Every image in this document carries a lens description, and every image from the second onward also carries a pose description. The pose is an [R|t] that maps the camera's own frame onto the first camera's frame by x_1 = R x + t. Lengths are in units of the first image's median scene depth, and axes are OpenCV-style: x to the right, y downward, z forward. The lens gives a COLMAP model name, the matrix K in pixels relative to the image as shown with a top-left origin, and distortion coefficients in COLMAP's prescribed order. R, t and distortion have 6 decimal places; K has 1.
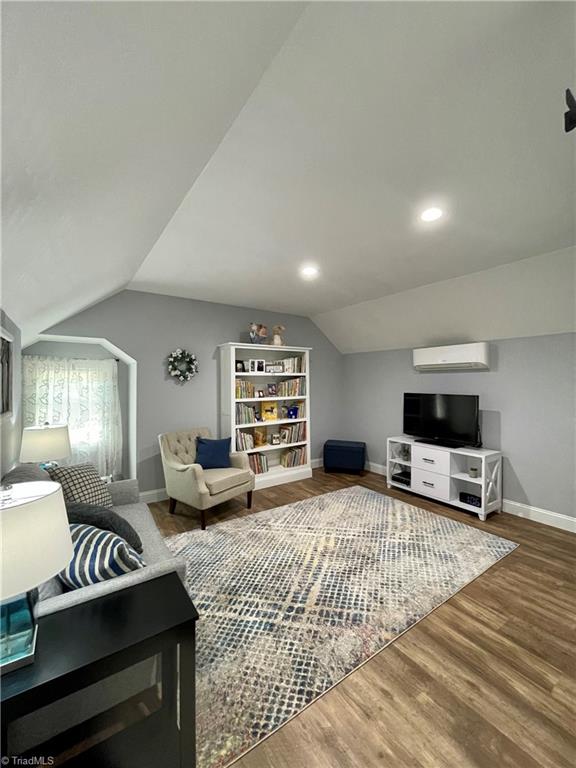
lens RADIAL K [[309.1, 0, 286.5], [0, 309.1, 382.9], [0, 0, 1]] dist [-0.002951, -0.000169]
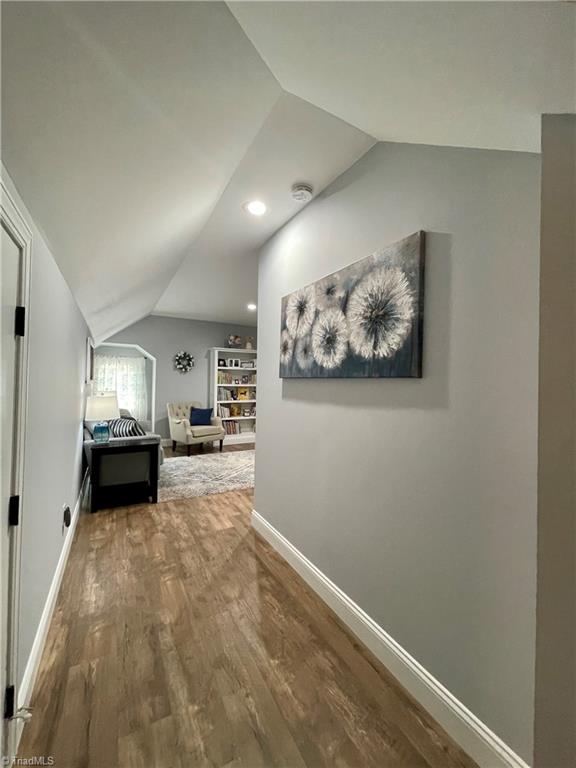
lens RADIAL K [[309.1, 0, 288.5], [0, 309.1, 381.7], [0, 0, 1]] dist [-0.002951, -0.000169]
pose [[0.995189, 0.020402, -0.095826, 0.335314], [-0.021150, 0.999753, -0.006801, 0.043486], [0.095664, 0.008795, 0.995375, -0.504410]]
